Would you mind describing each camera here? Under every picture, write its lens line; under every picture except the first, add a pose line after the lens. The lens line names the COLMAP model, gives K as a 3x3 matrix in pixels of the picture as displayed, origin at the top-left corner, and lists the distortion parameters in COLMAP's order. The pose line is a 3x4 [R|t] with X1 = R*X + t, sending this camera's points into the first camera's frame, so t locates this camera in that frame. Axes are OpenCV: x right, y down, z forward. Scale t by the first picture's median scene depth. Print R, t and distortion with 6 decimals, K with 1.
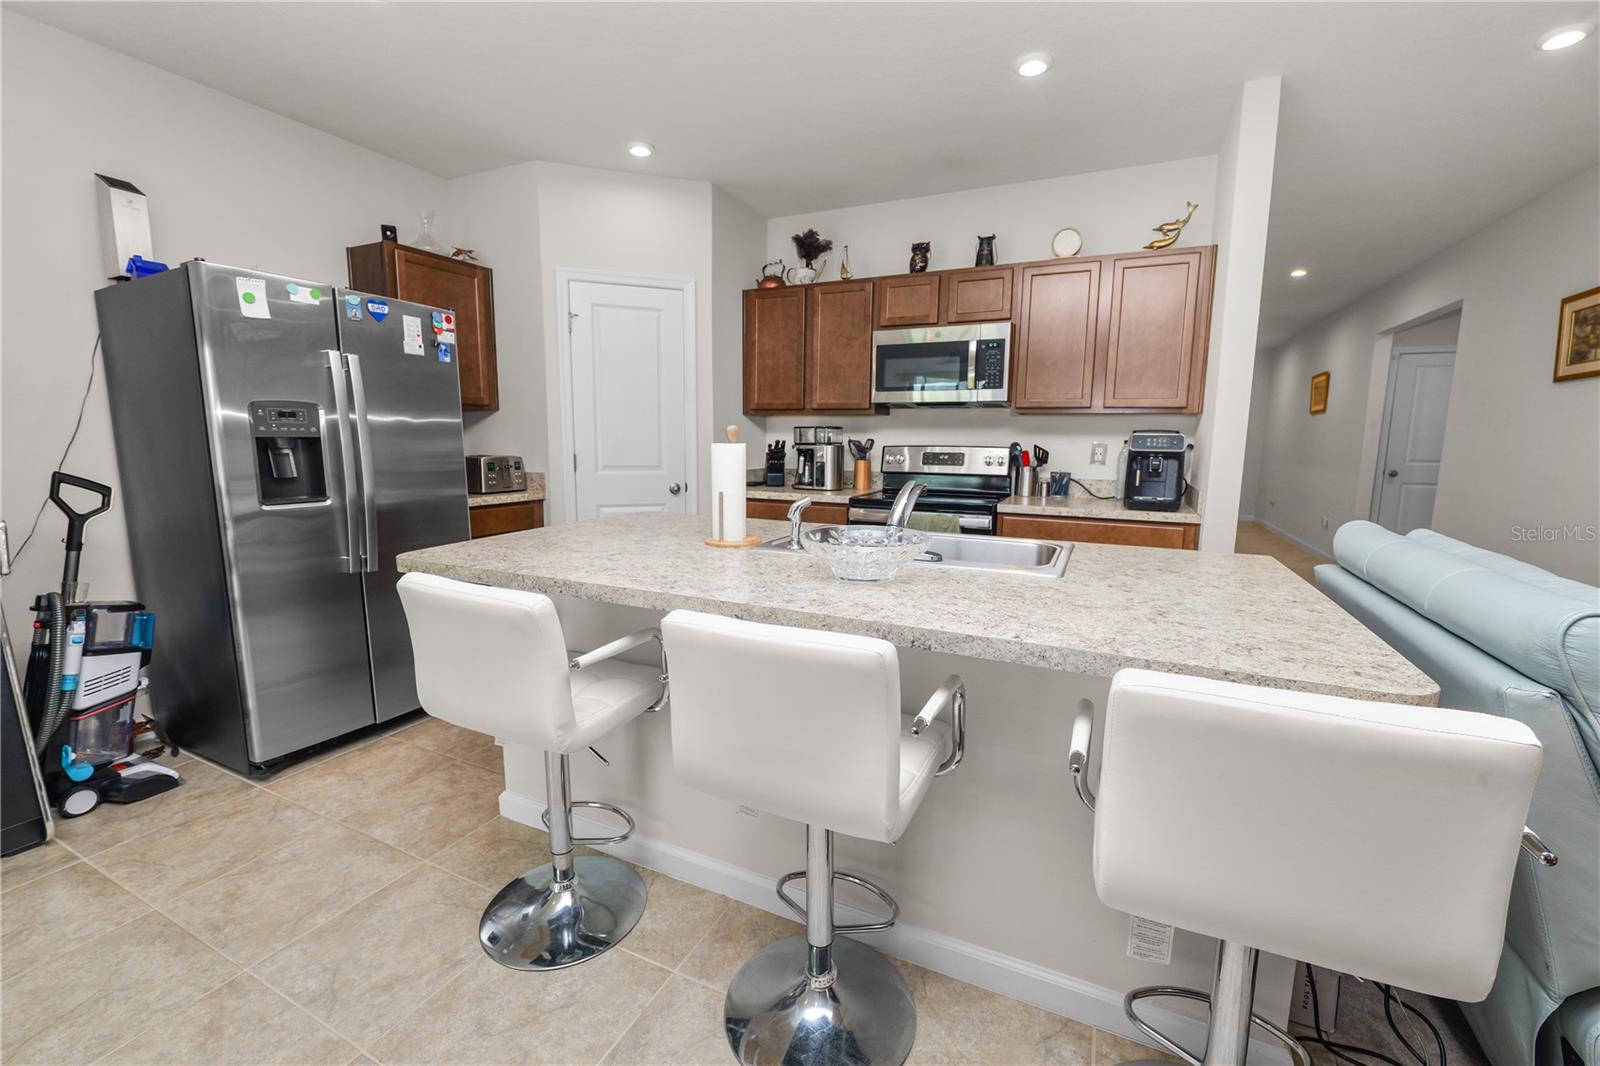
lens RADIAL K [[651.0, 0, 802.5], [0, 651.0, 530.0], [0, 0, 1]] dist [-0.015881, 0.001882]
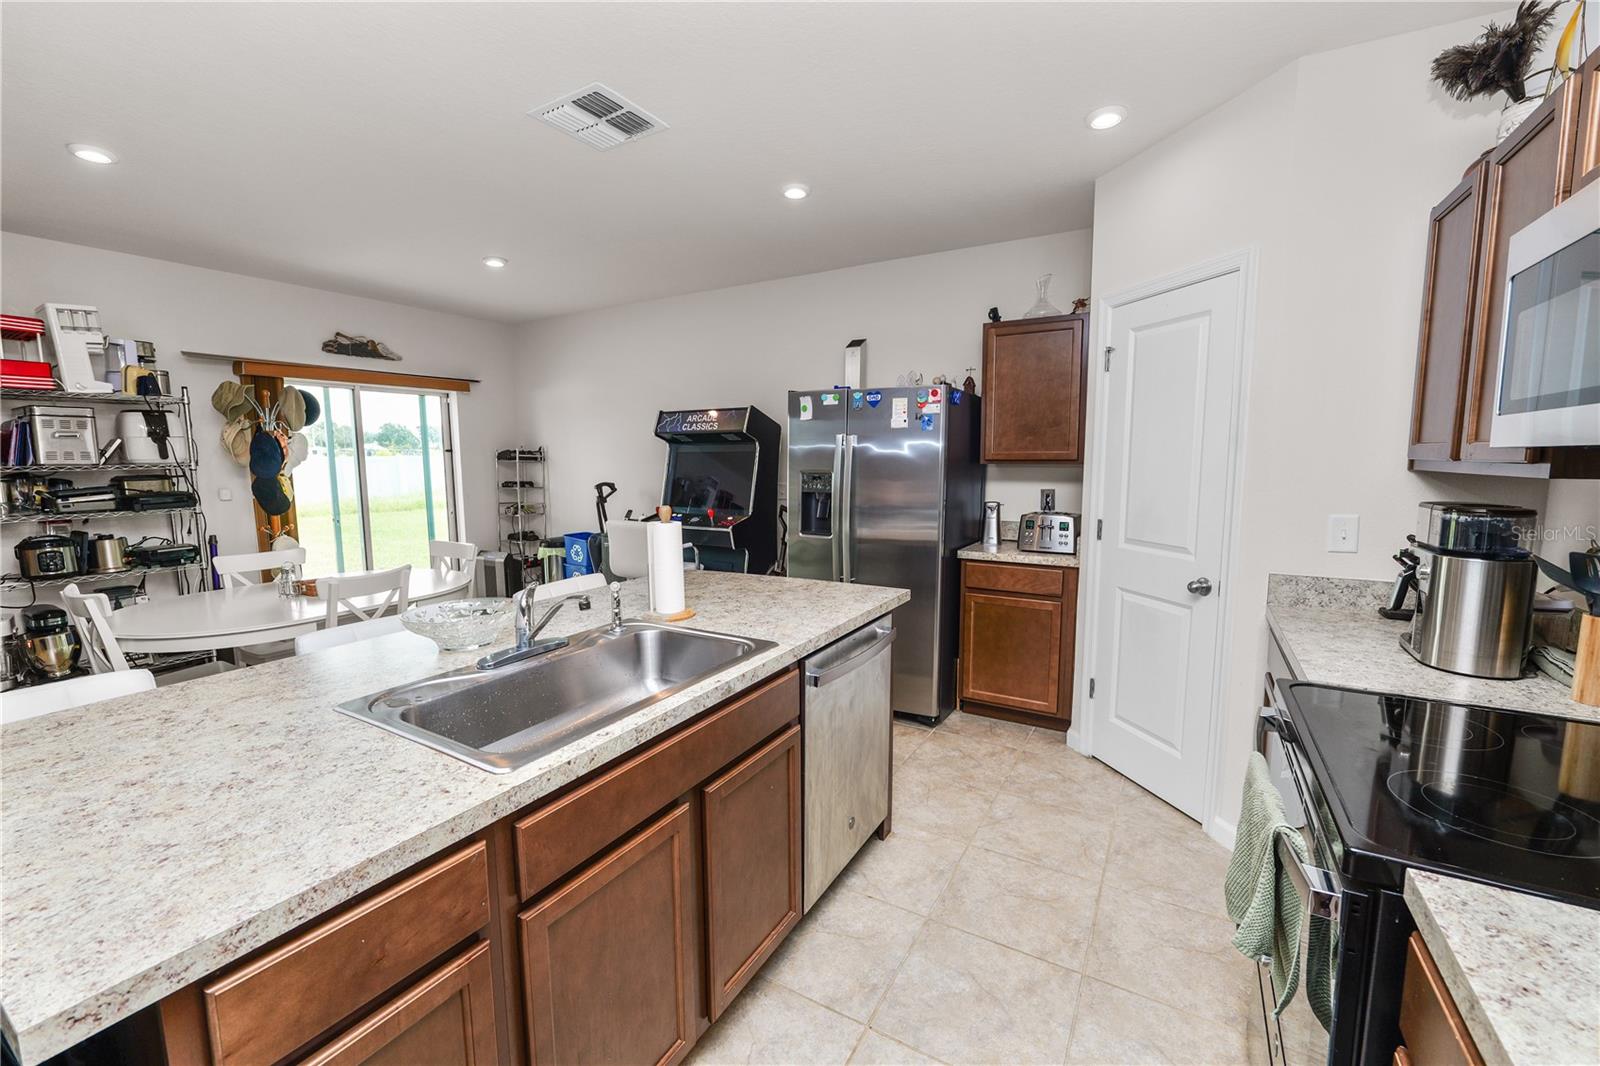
lens RADIAL K [[651.0, 0, 799.3], [0, 651.0, 528.9], [0, 0, 1]] dist [-0.015881, 0.001882]
pose [[-0.090018, 0.101065, -0.990799, 0.530430], [-0.136227, 0.984238, 0.112772, -0.156062], [0.986579, 0.145125, -0.074831, 0.743069]]
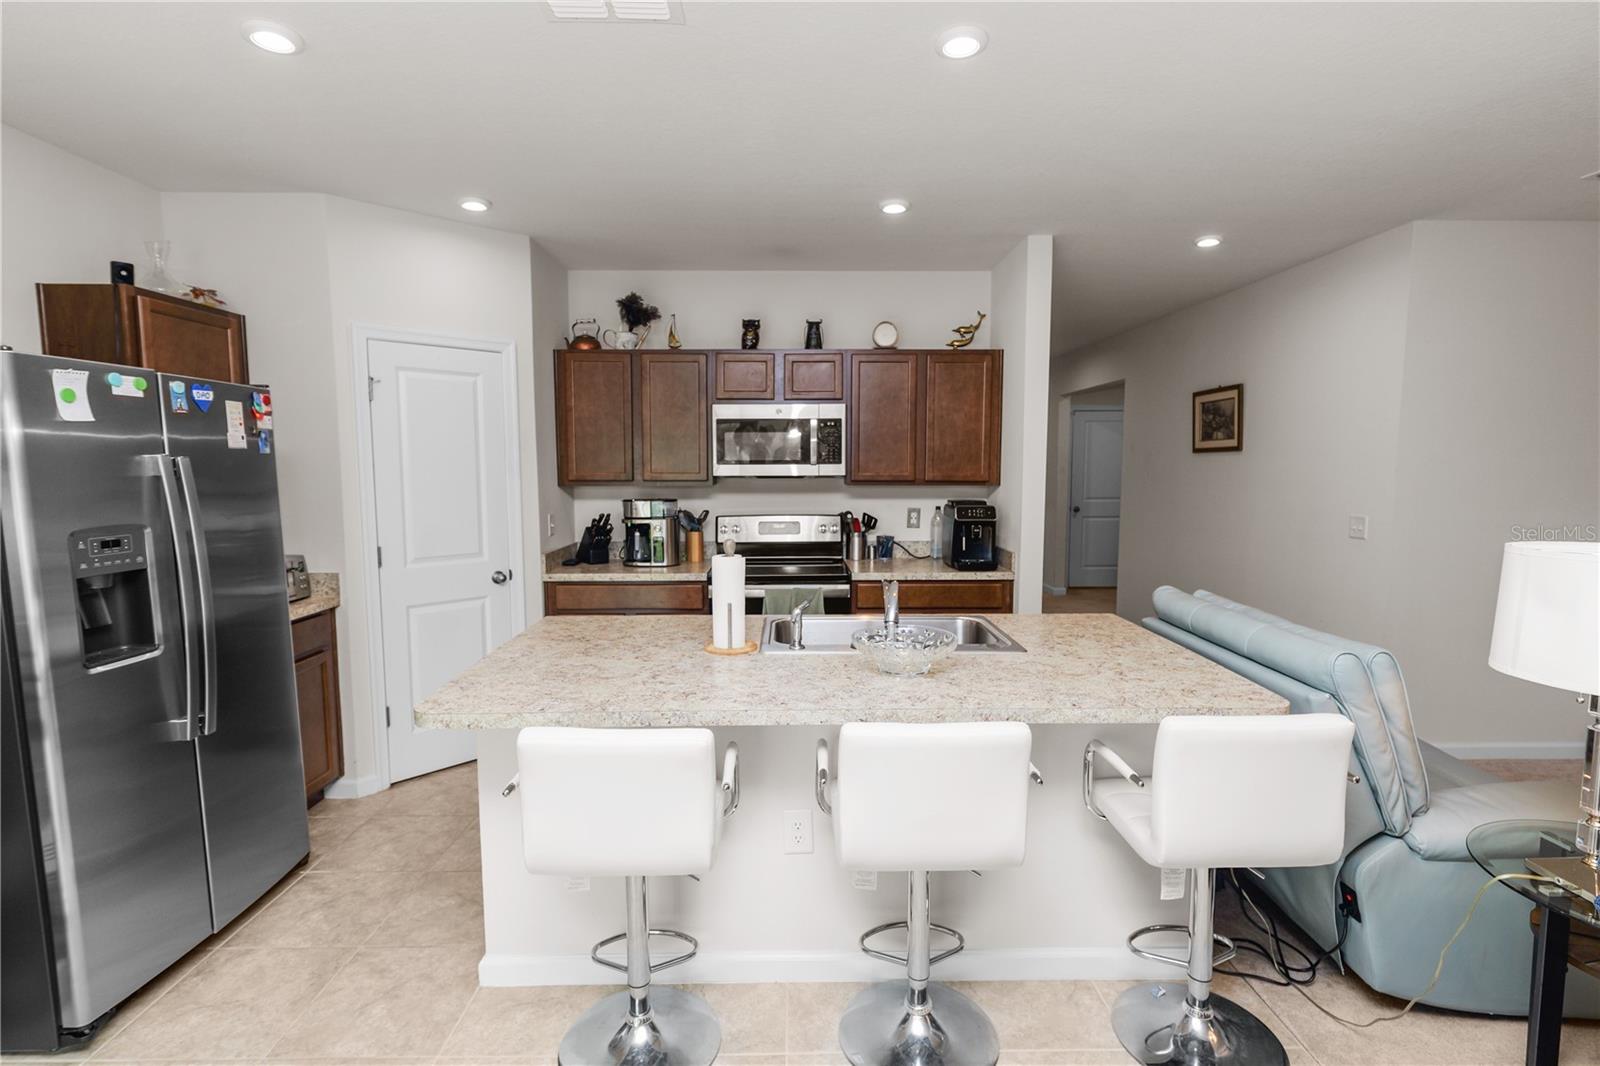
lens RADIAL K [[762.8, 0, 799.8], [0, 762.8, 534.5], [0, 0, 1]] dist [0.001794, -0.002145]
pose [[0.898361, -0.054074, 0.435917, -0.315254], [0.073565, 0.996899, -0.027945, -0.071870], [-0.433054, 0.057173, 0.899553, -0.103127]]
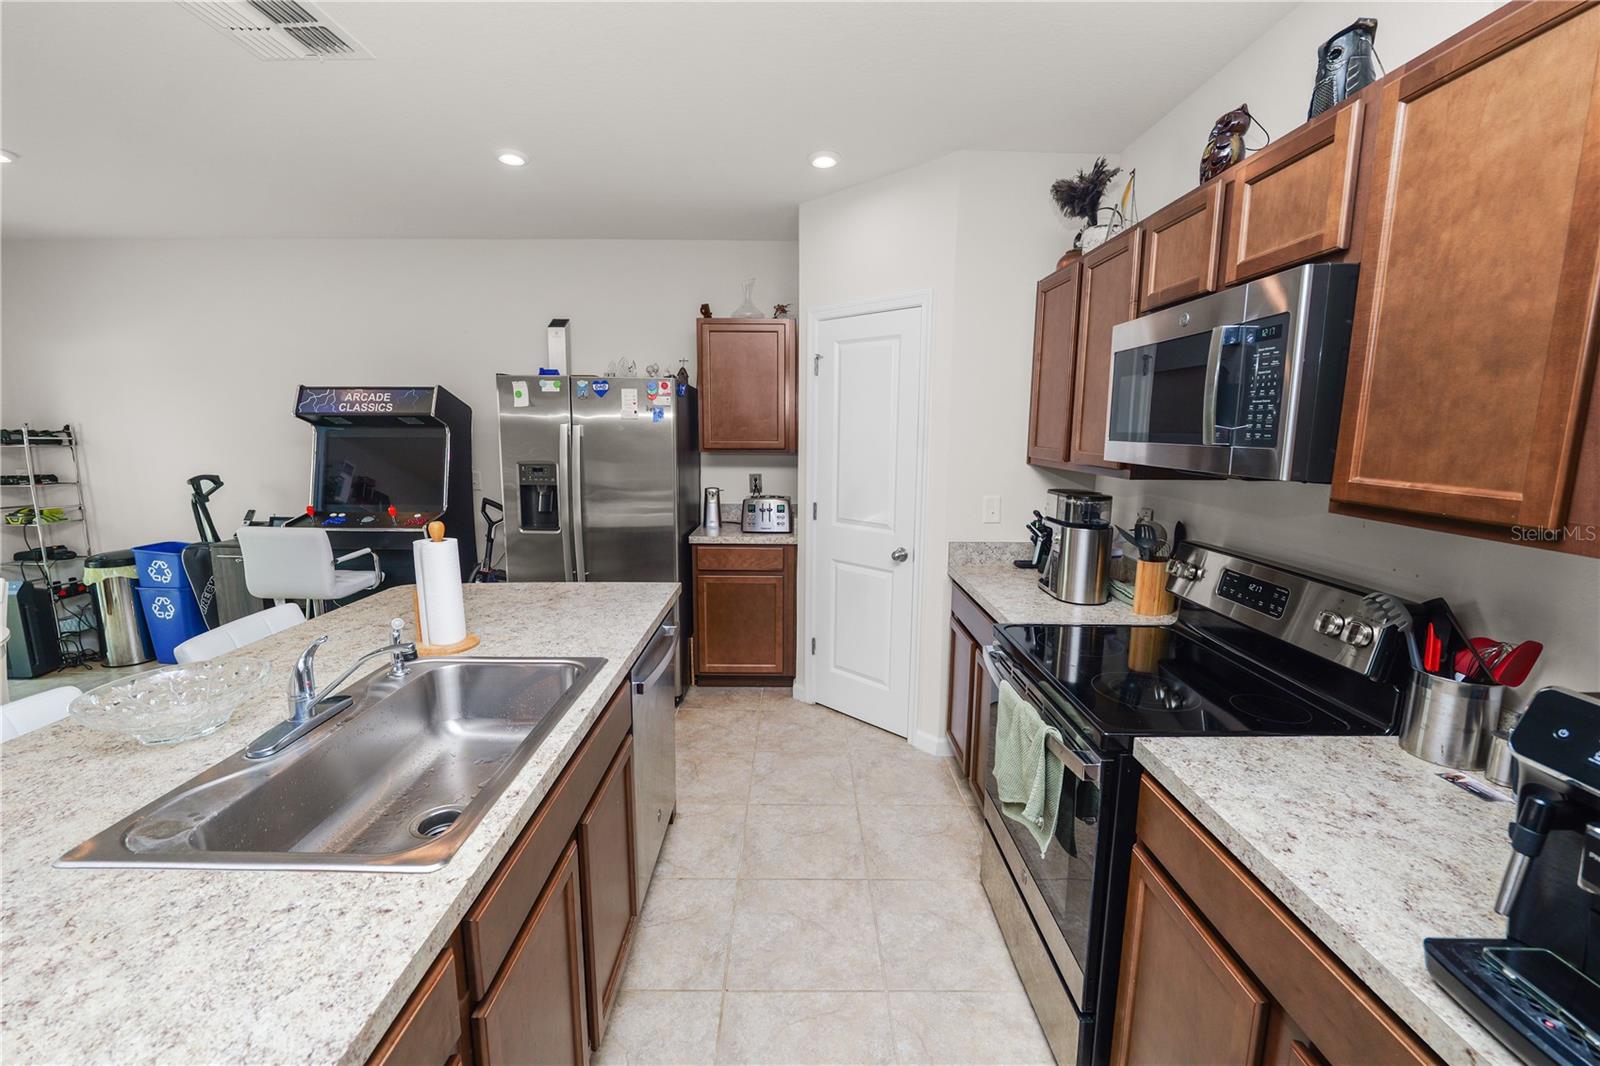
lens RADIAL K [[651.0, 0, 799.0], [0, 651.0, 527.7], [0, 0, 1]] dist [-0.015881, 0.001882]
pose [[0.432070, 0.132237, -0.892092, 0.533965], [-0.128910, 0.988089, 0.084032, -0.169228], [0.892579, 0.078692, 0.443971, 0.601117]]
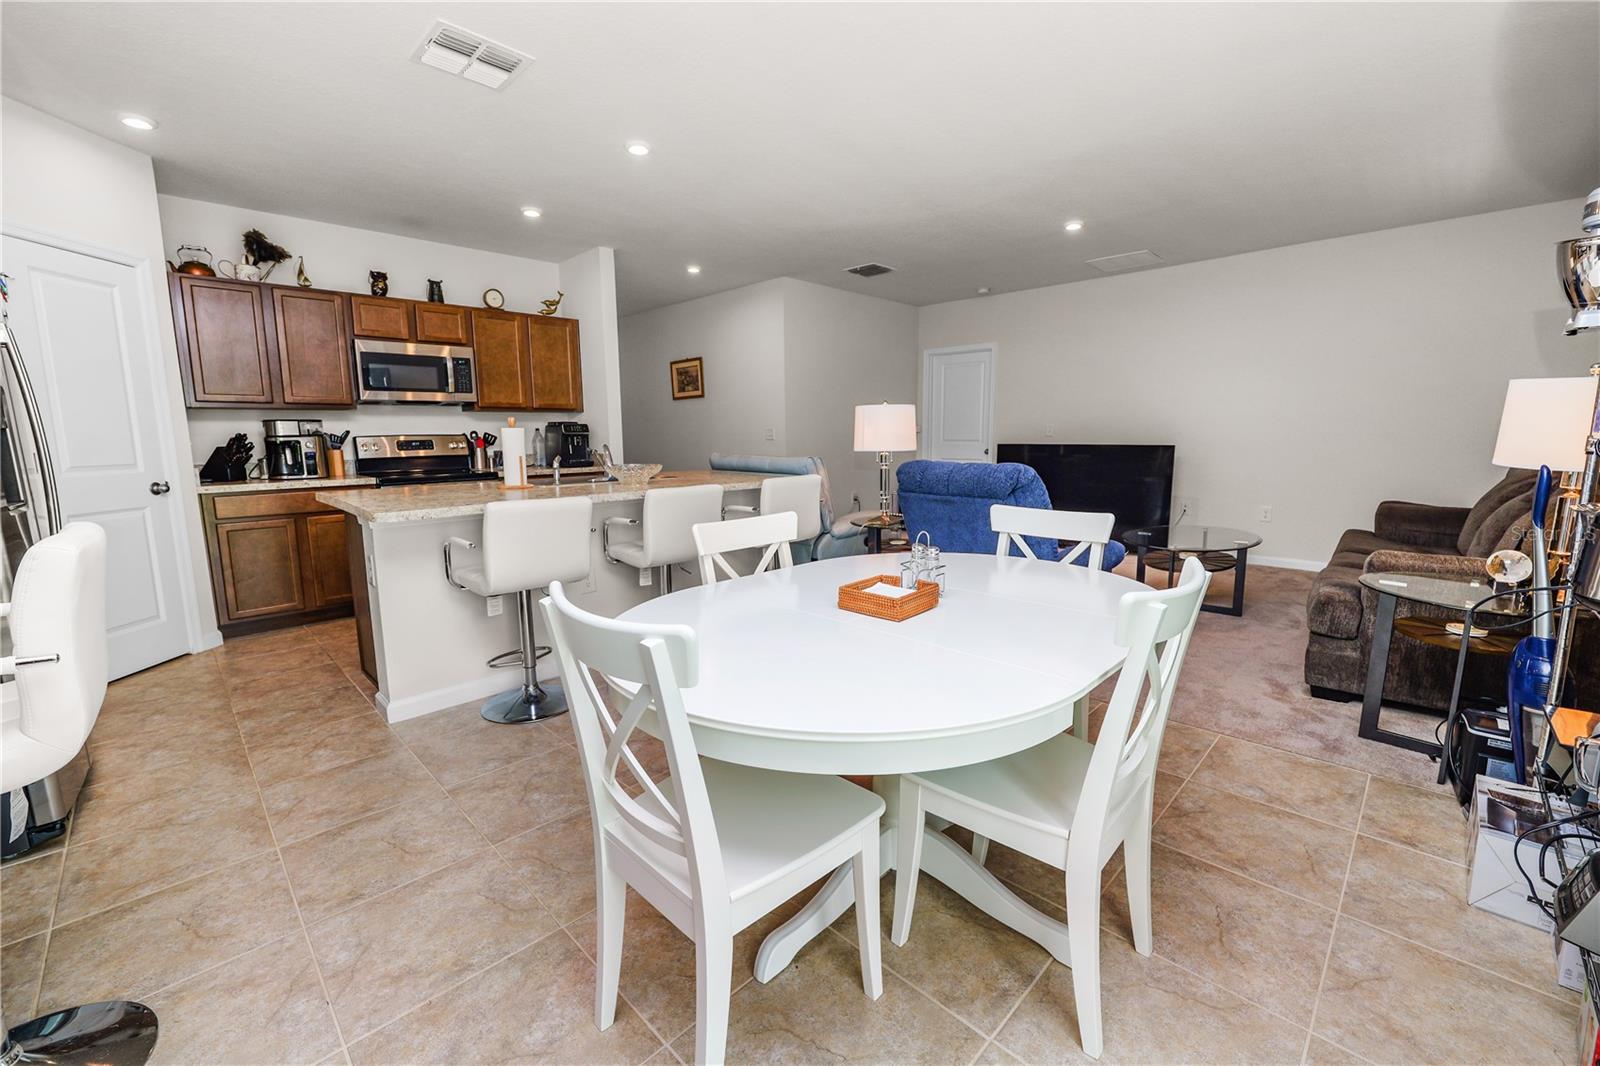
lens RADIAL K [[651.0, 0, 800.9], [0, 651.0, 526.7], [0, 0, 1]] dist [-0.015881, 0.001882]
pose [[0.332529, -0.148167, 0.931381, -0.837345], [0.147903, 0.983554, 0.103661, 0.031470], [-0.931423, 0.103284, 0.348974, -0.146695]]
